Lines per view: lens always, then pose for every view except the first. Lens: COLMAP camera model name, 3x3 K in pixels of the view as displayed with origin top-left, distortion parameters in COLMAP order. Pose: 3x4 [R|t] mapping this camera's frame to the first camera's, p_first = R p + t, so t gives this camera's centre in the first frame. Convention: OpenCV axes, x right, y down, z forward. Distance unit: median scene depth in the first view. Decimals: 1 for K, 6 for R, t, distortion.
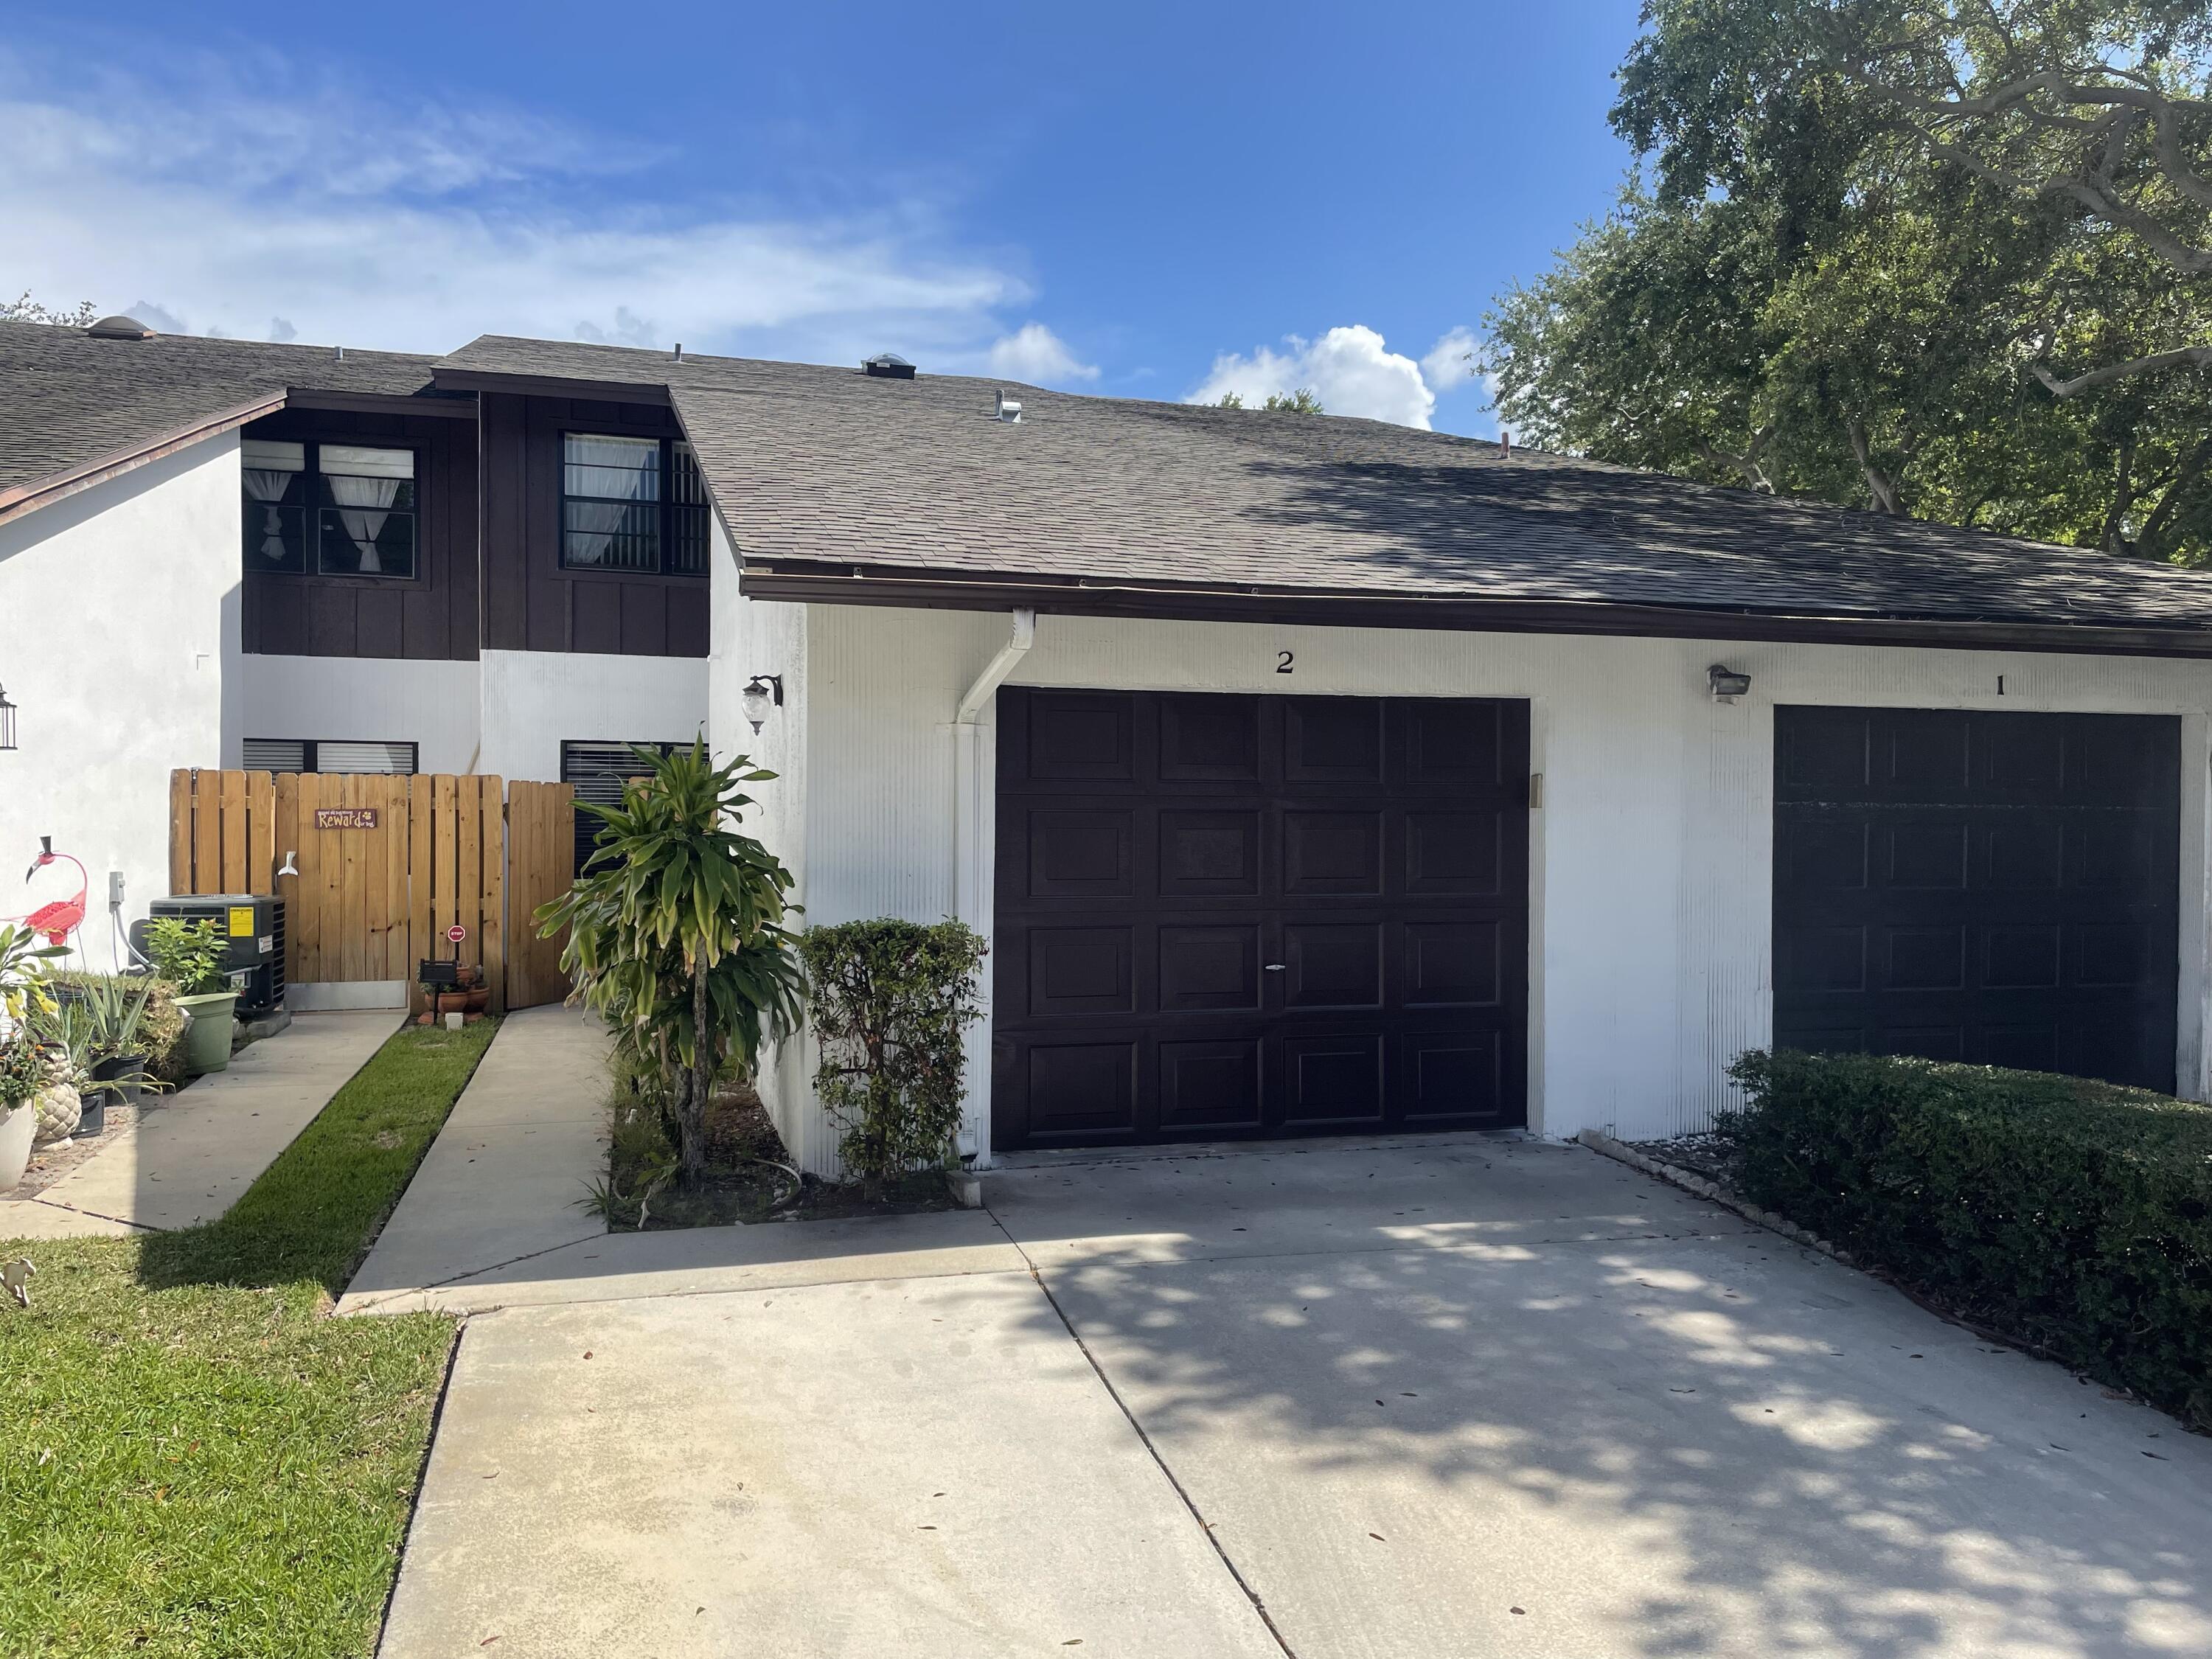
lens RADIAL K [[1658.6, 0, 1114.6], [0, 1658.6, 830.2], [0, 0, 1]] dist [0.002103, -0.002117]
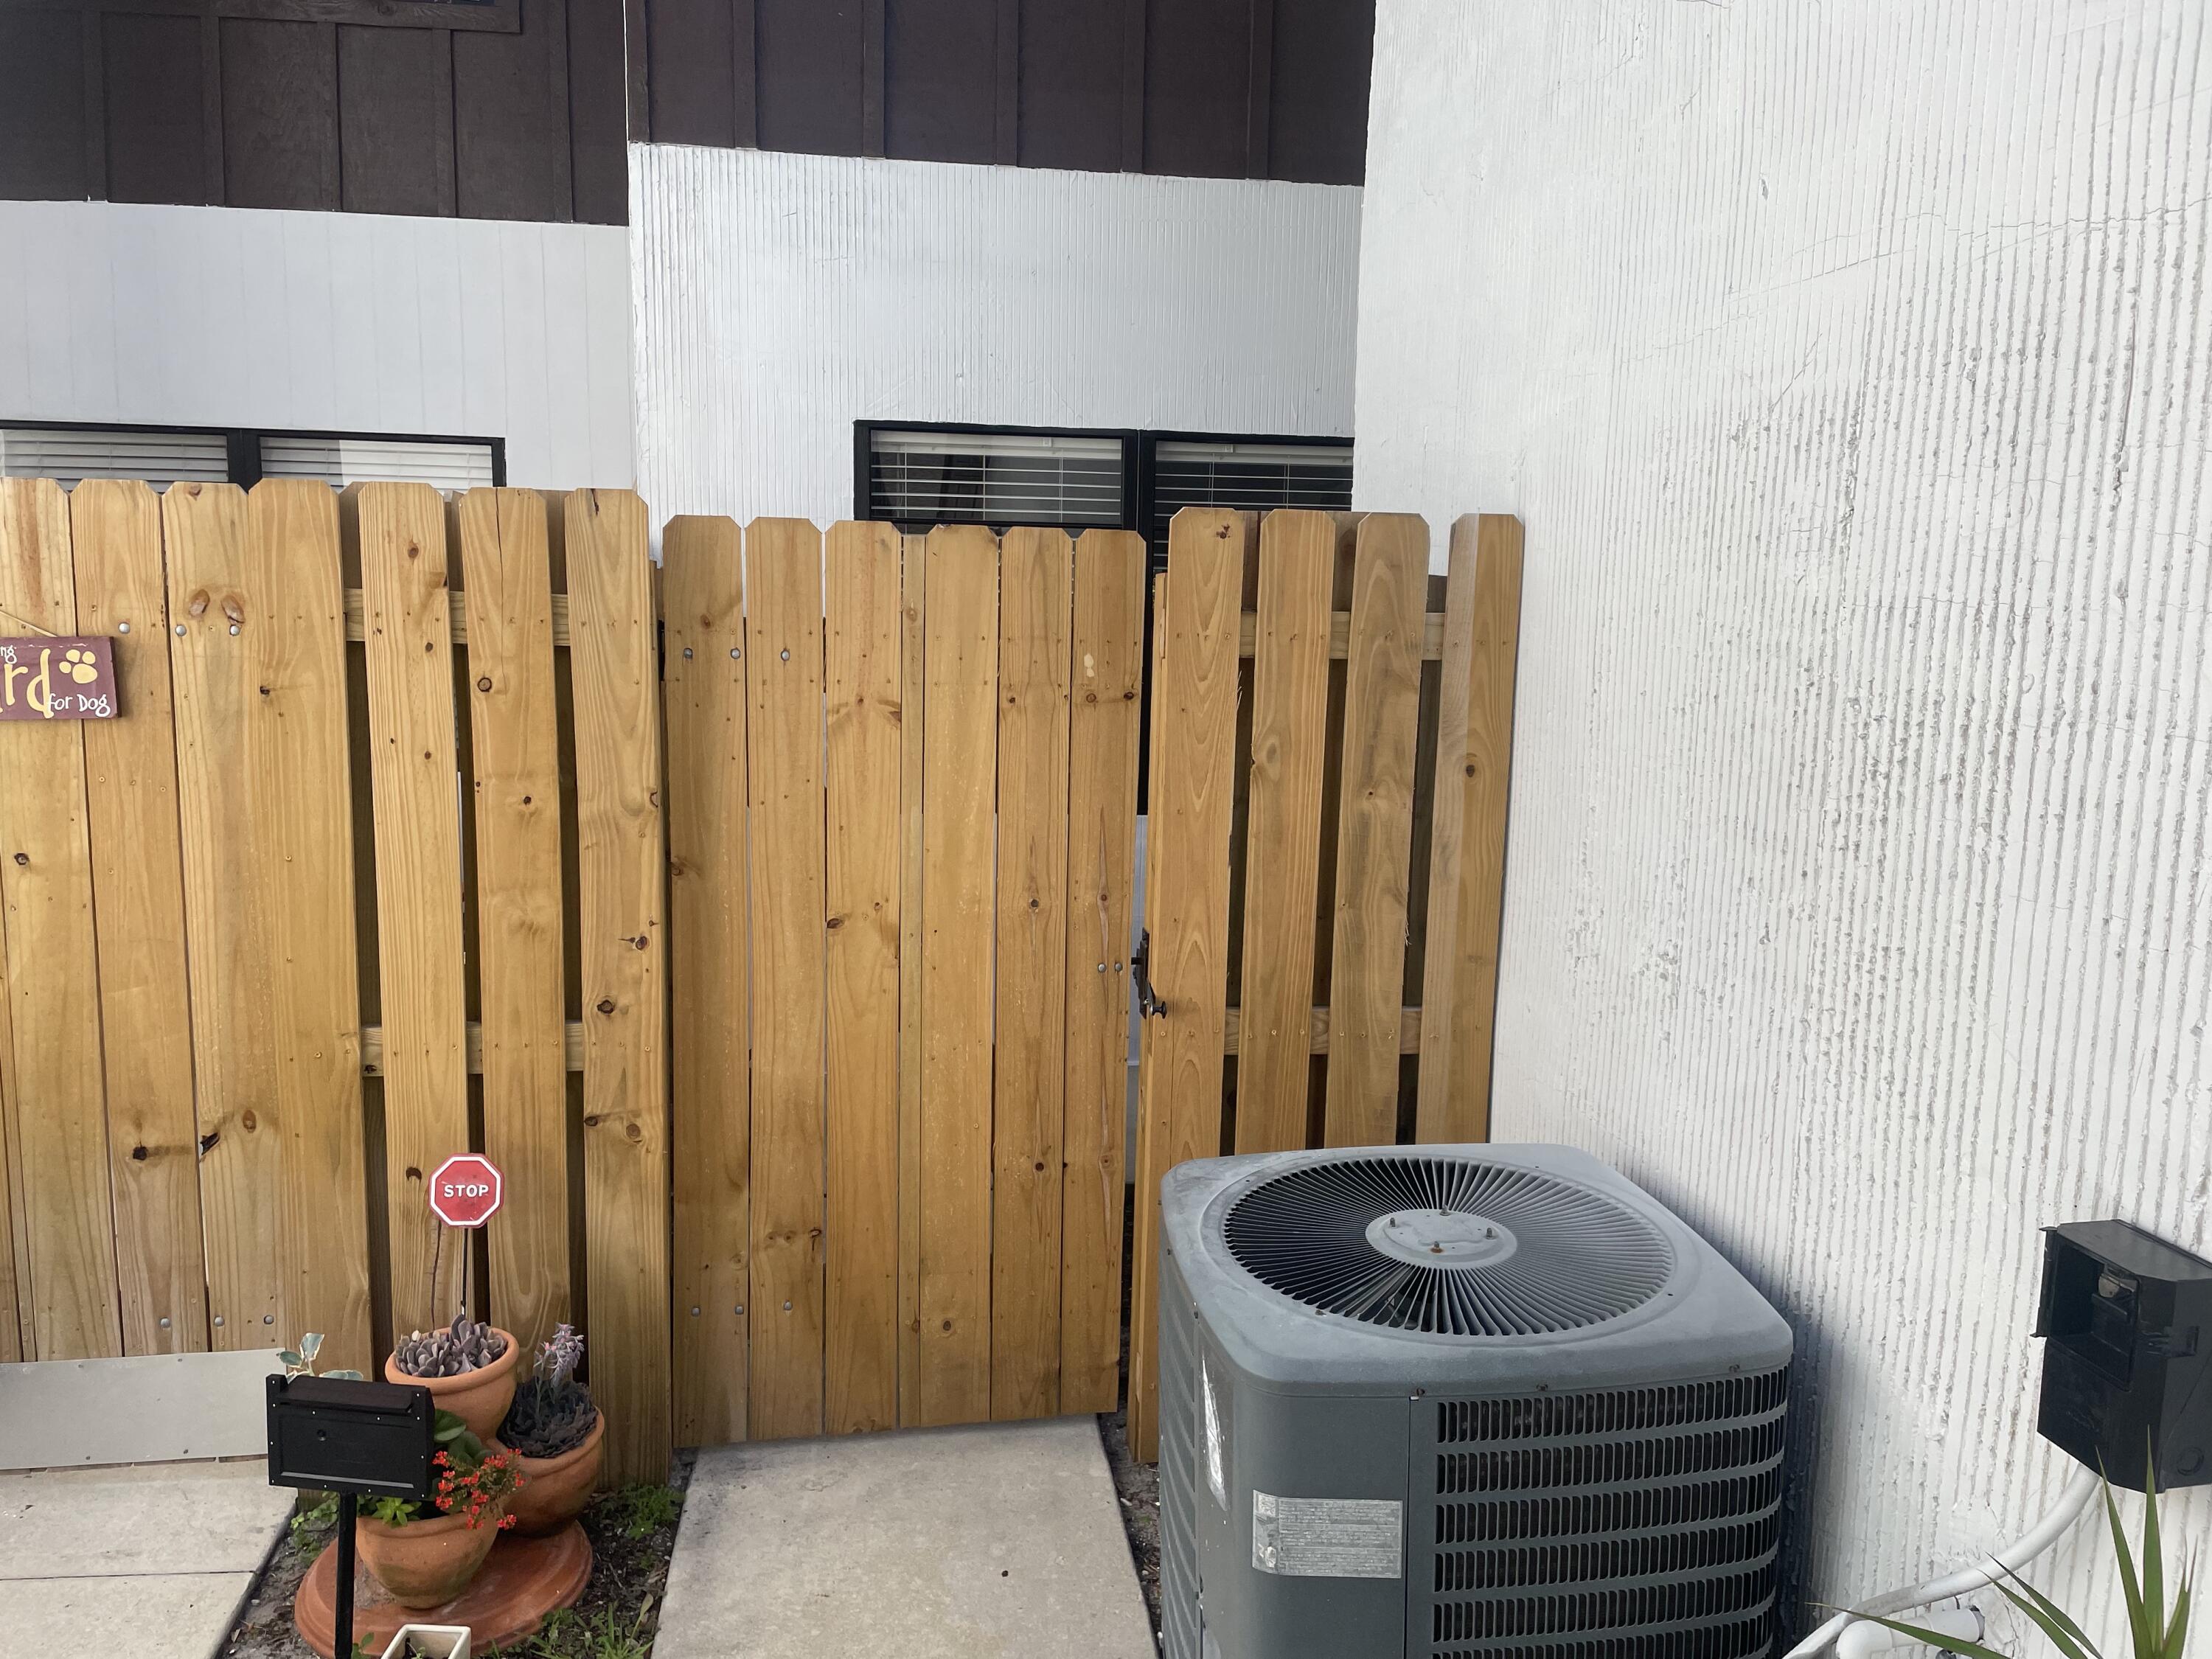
lens RADIAL K [[1658.6, 0, 1098.7], [0, 1658.6, 834.0], [0, 0, 1]] dist [0.002103, -0.002117]
pose [[0.988094, 0.032078, -0.150473, -0.275350], [-0.011335, 0.990543, 0.136732, -0.018572], [0.153436, -0.133399, 0.979113, 0.789744]]
